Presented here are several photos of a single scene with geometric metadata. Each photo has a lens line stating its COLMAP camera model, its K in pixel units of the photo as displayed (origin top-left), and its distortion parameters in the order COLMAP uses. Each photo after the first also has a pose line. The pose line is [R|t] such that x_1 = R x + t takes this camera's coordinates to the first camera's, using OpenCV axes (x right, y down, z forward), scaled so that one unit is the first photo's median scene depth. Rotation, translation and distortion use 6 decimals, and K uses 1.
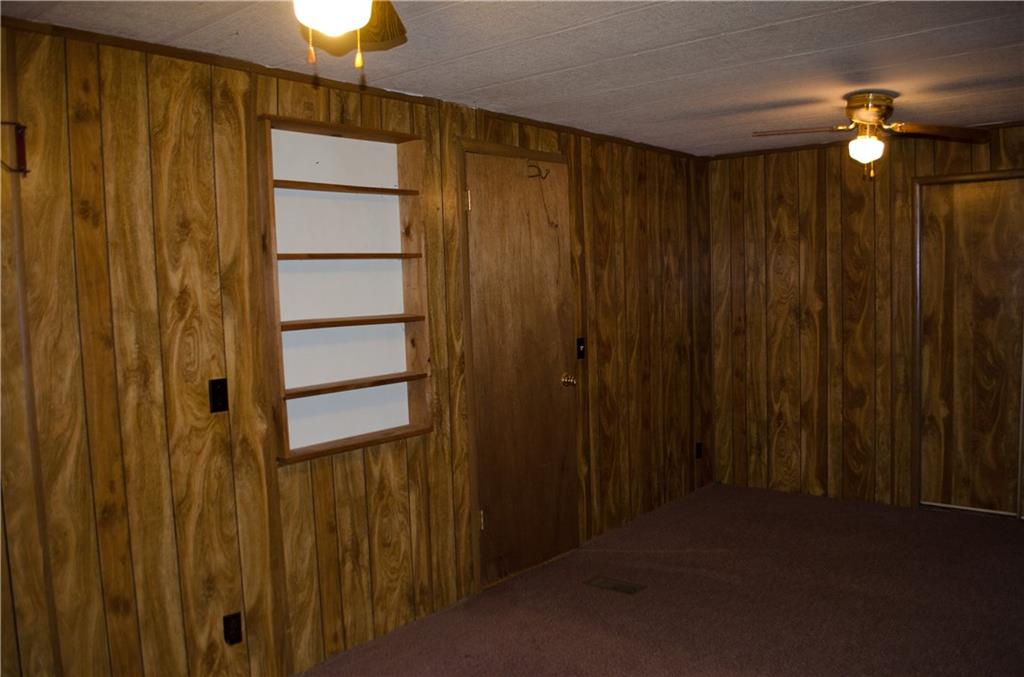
lens RADIAL K [[810.6, 0, 511.5], [0, 810.6, 341.4], [0, 0, 1]] dist [-0.074334, 0.013998]
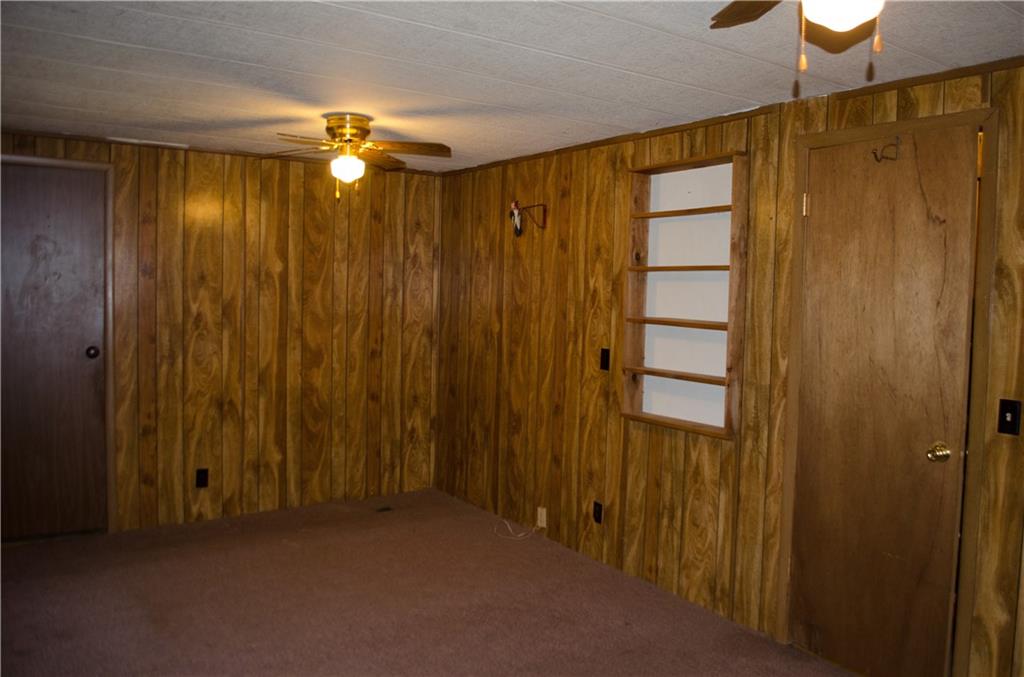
lens RADIAL K [[810.6, 0, 511.7], [0, 810.6, 334.9], [0, 0, 1]] dist [-0.074334, 0.013998]
pose [[-0.275112, 0.085065, -0.957642, 1.040508], [-0.081166, 0.990467, 0.111298, -0.122346], [0.957980, 0.108347, -0.265585, 1.100480]]
